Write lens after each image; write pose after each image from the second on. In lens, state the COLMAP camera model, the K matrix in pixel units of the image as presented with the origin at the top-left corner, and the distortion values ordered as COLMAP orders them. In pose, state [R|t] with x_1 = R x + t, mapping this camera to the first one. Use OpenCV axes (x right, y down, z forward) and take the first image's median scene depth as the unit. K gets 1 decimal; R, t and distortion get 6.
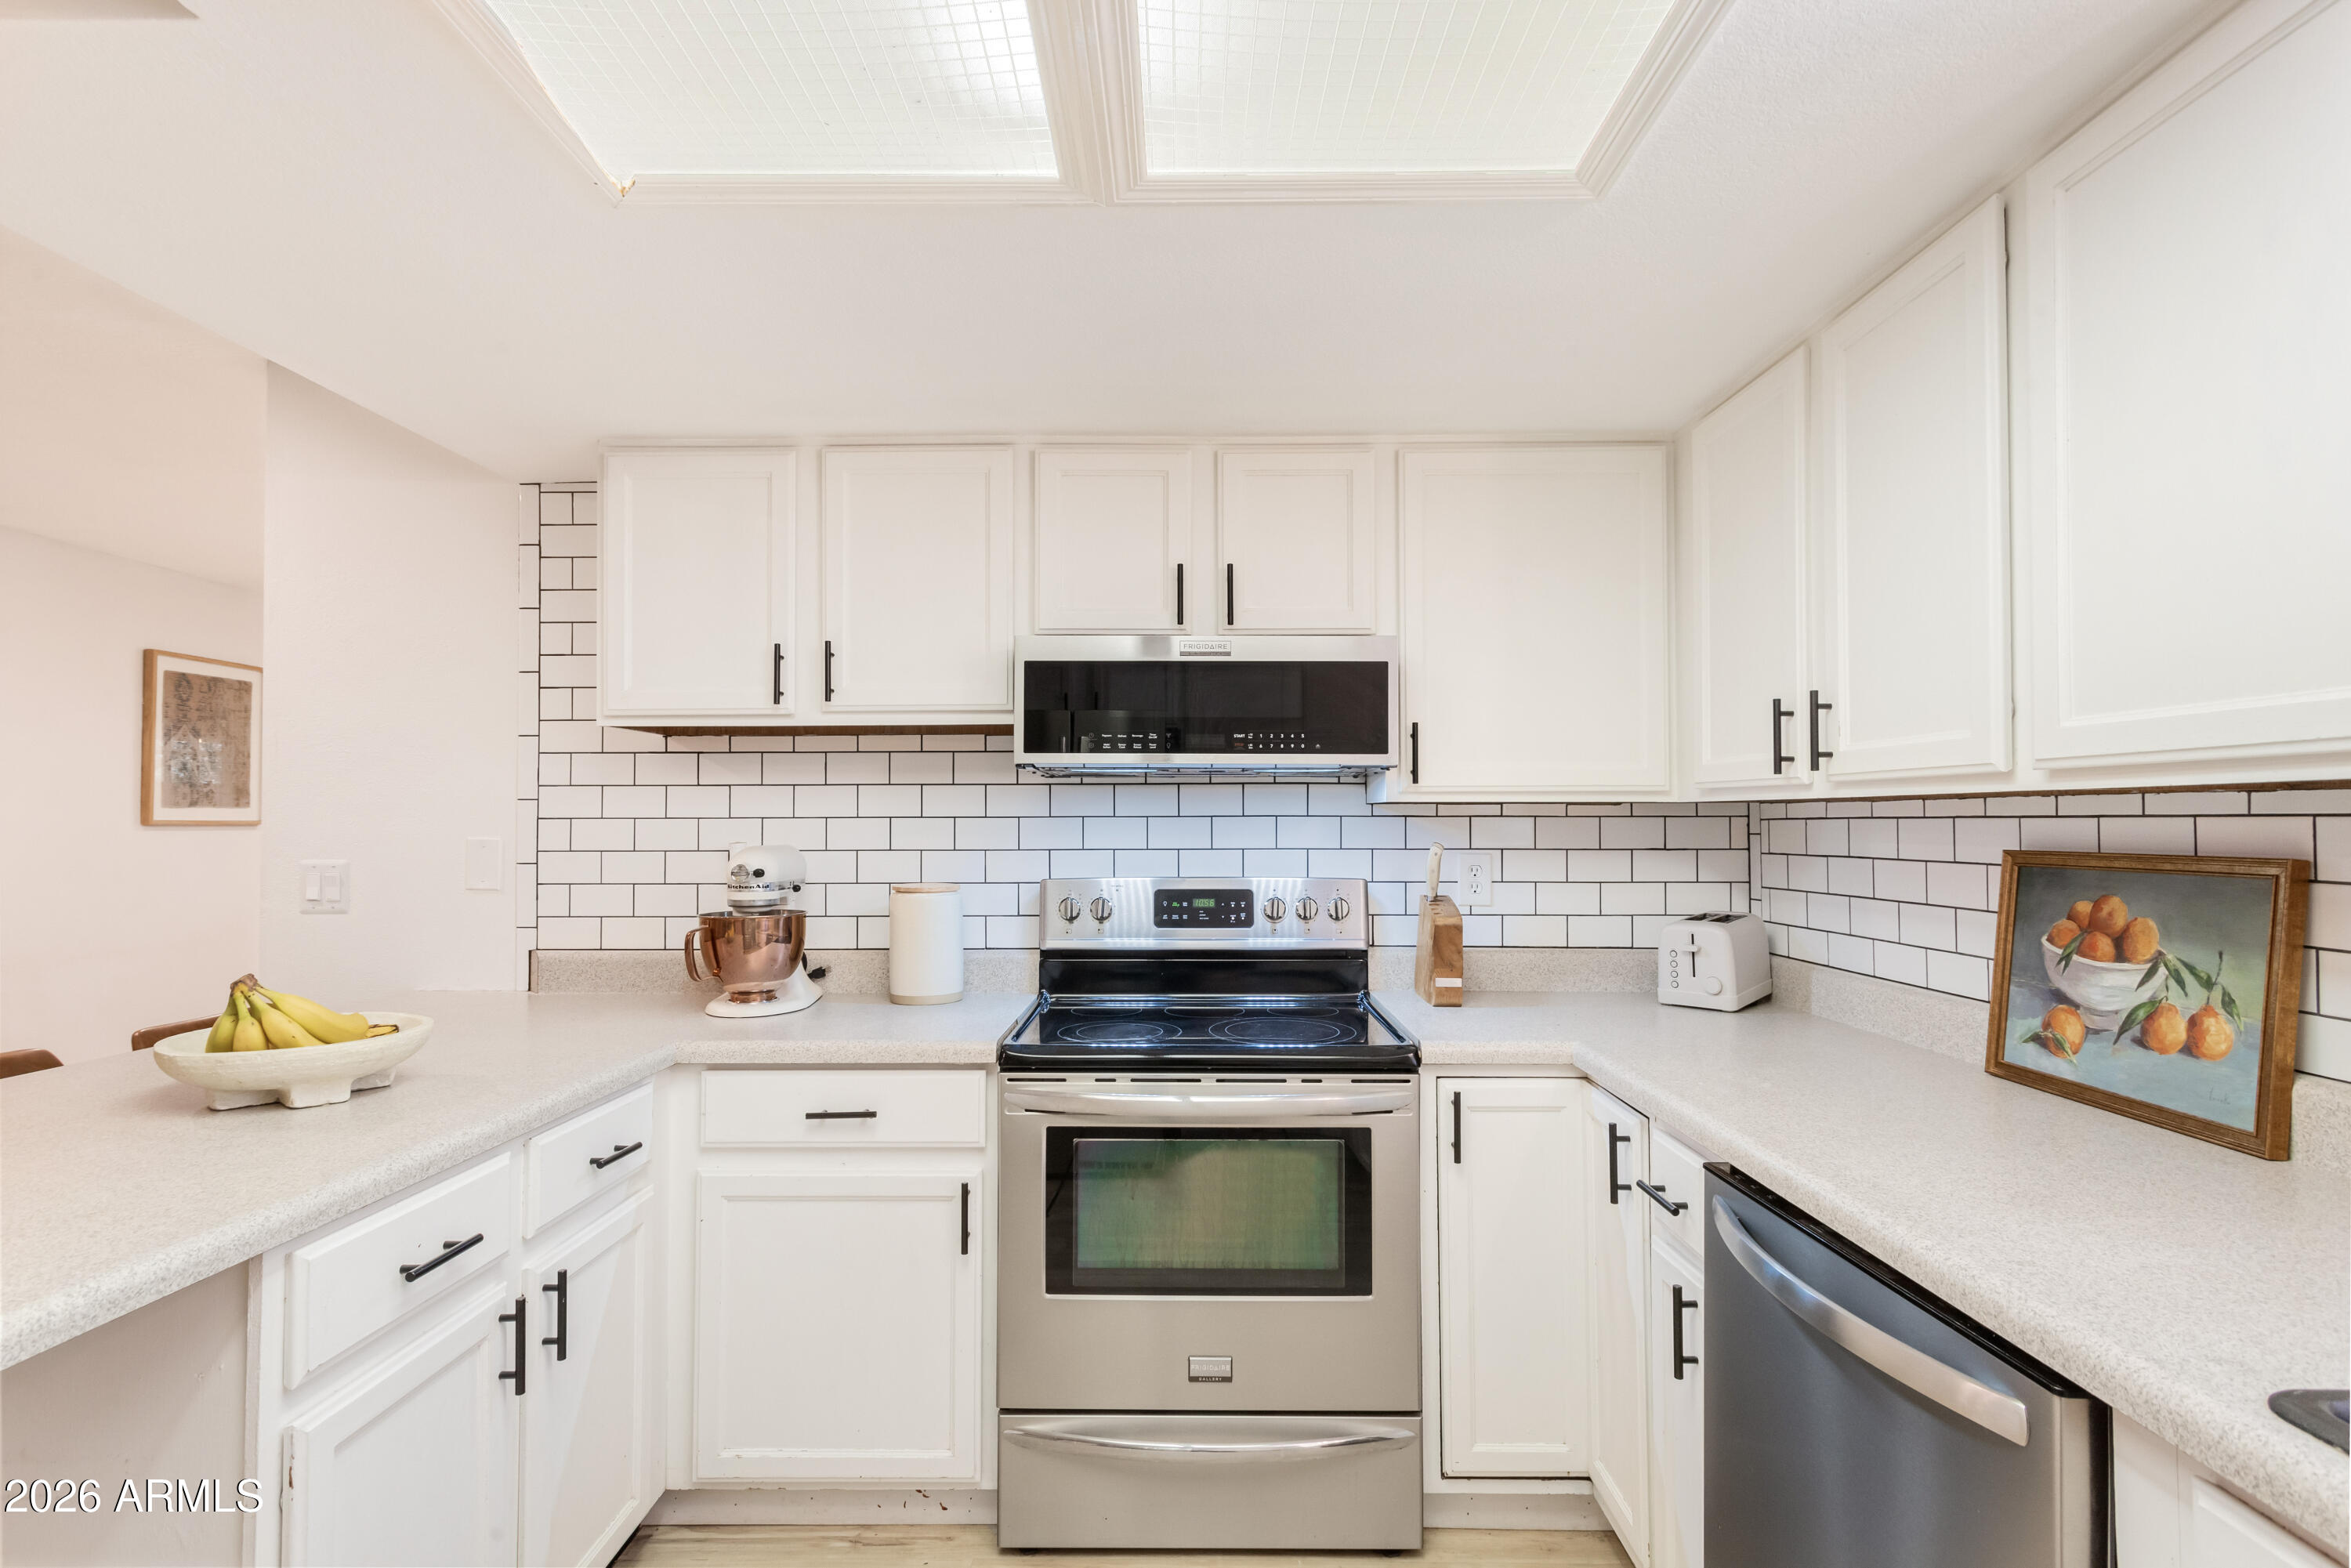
lens RADIAL K [[1119.1, 0, 1176.6], [0, 1119.1, 796.4], [0, 0, 1]] dist [0.002791, -0.000131]
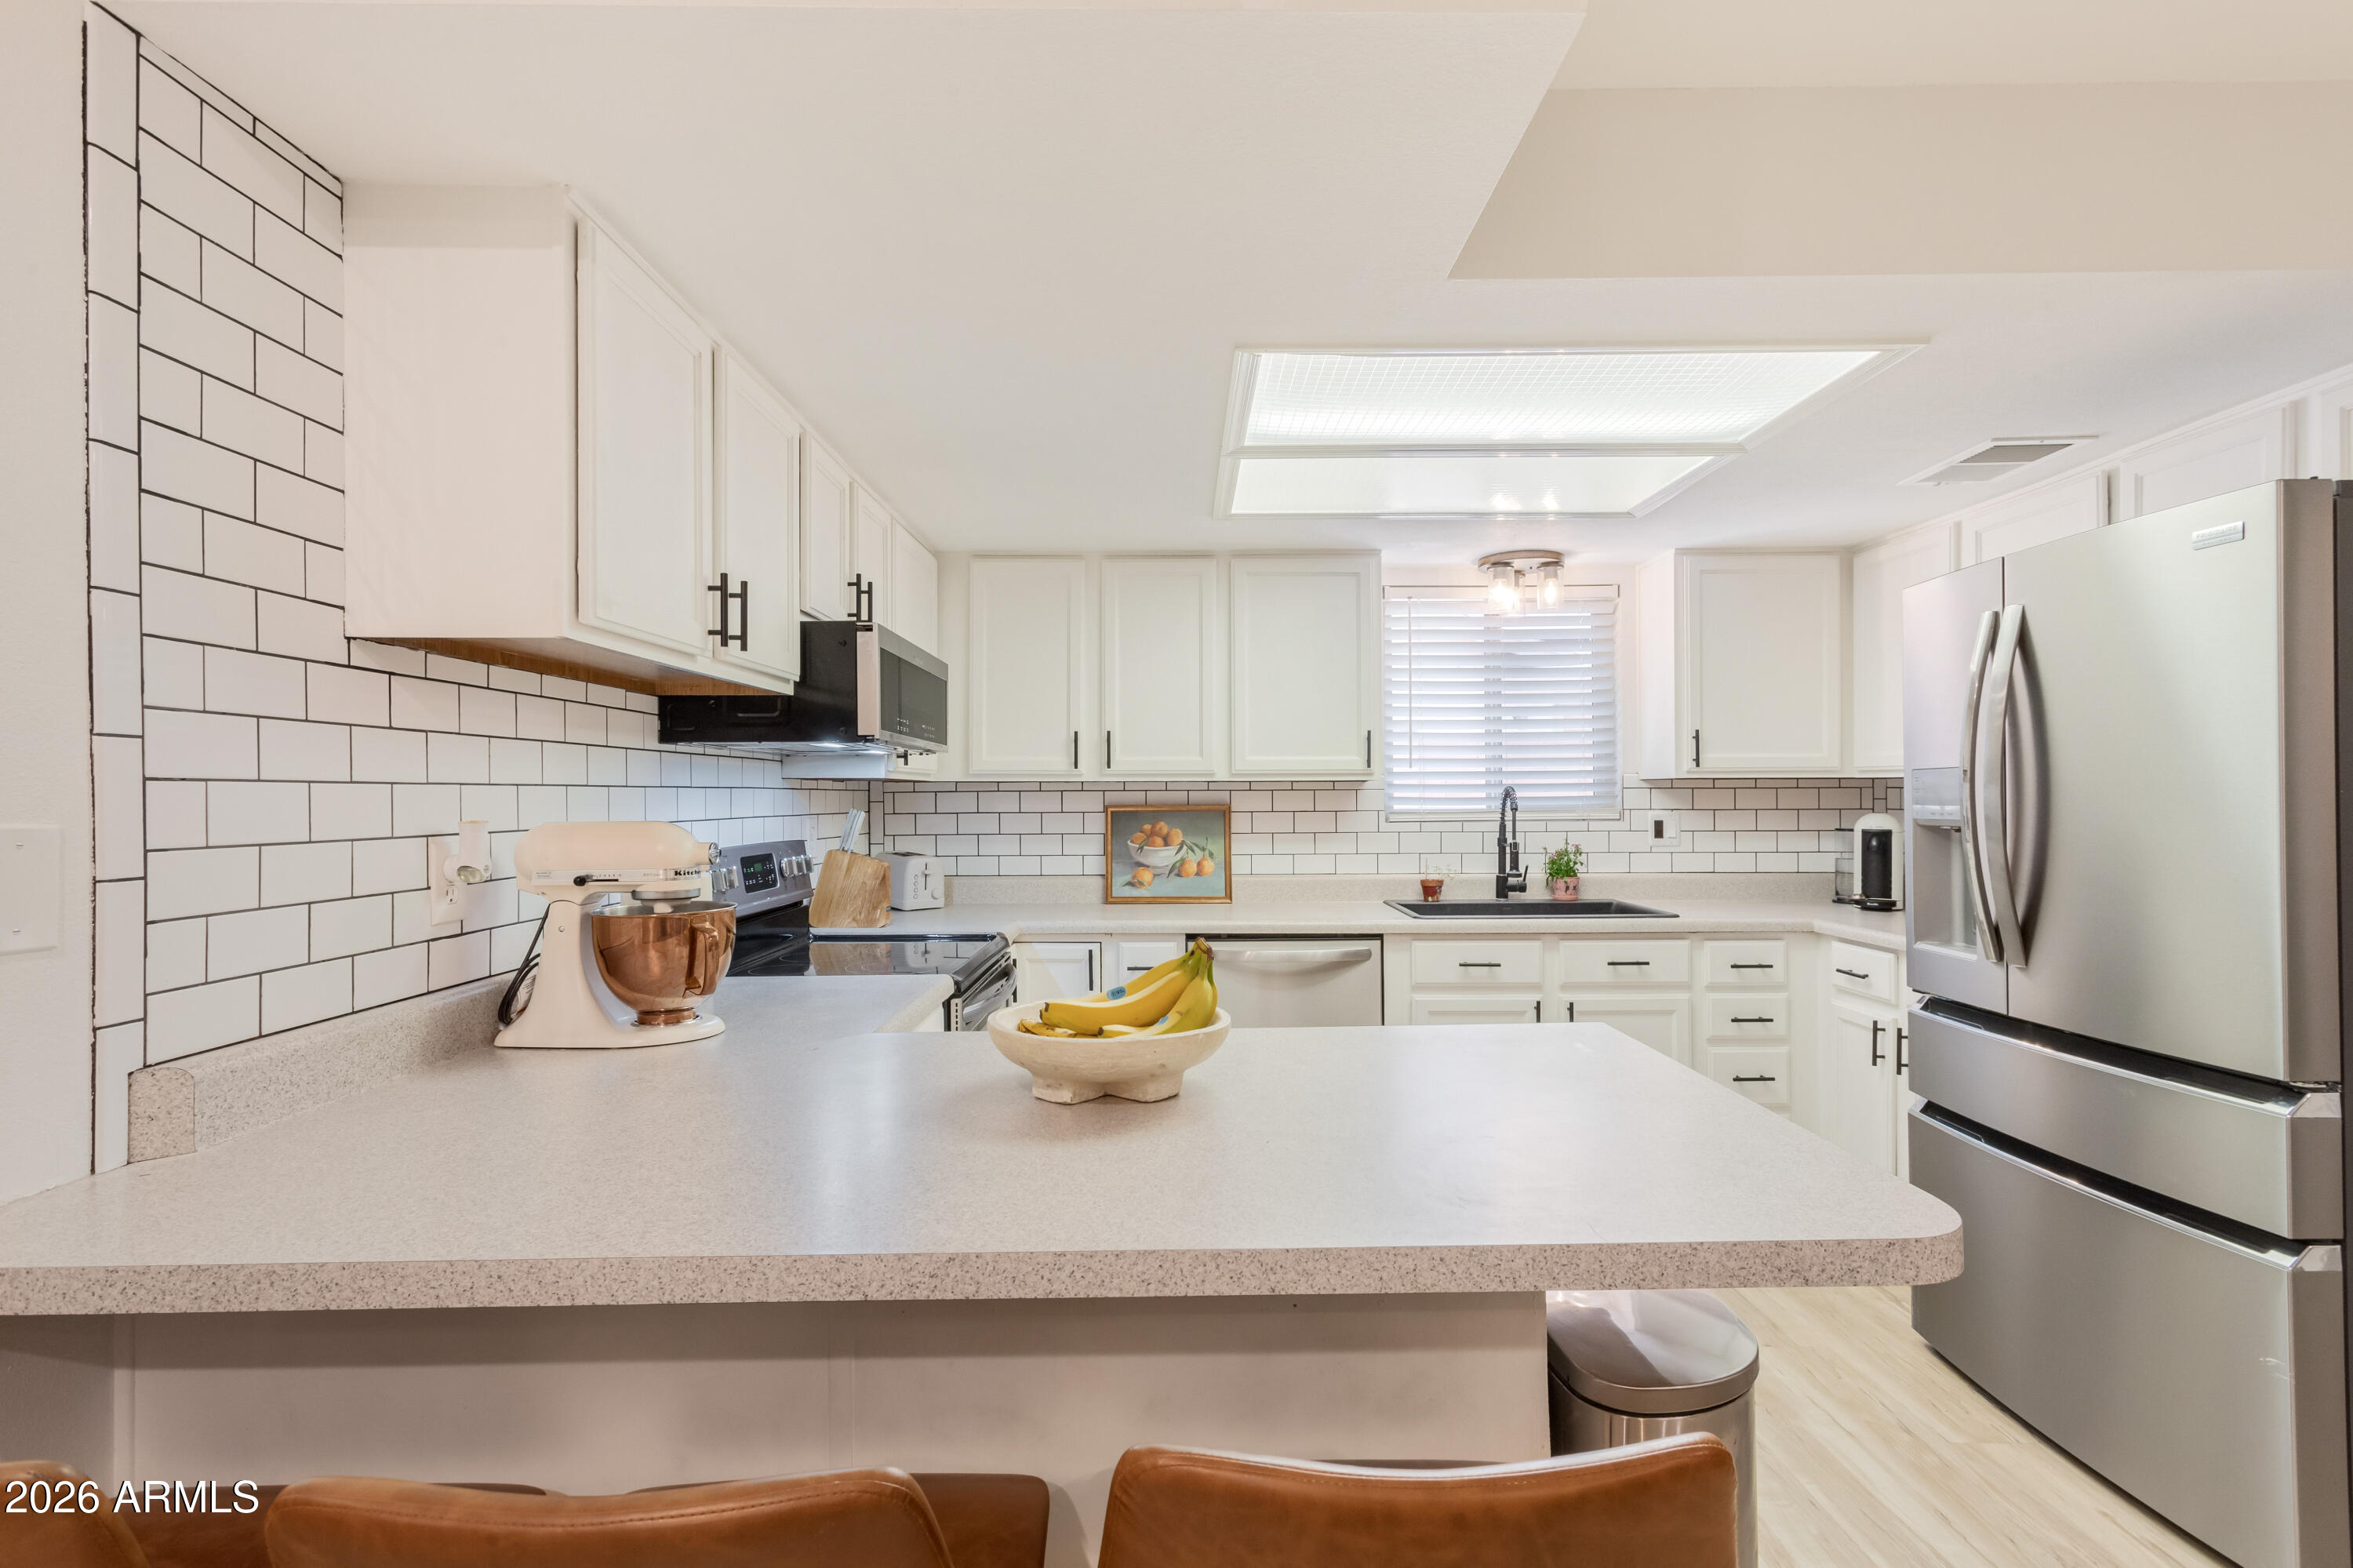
lens RADIAL K [[1120.1, 0, 1177.6], [0, 1120.1, 796.4], [0, 0, 1]] dist [0.002791, -0.000131]
pose [[-0.008132, 0.000658, 0.999967, -1.161754], [-0.018252, 0.999833, -0.000807, 0.021862], [-0.999800, -0.018258, -0.008118, 0.659955]]
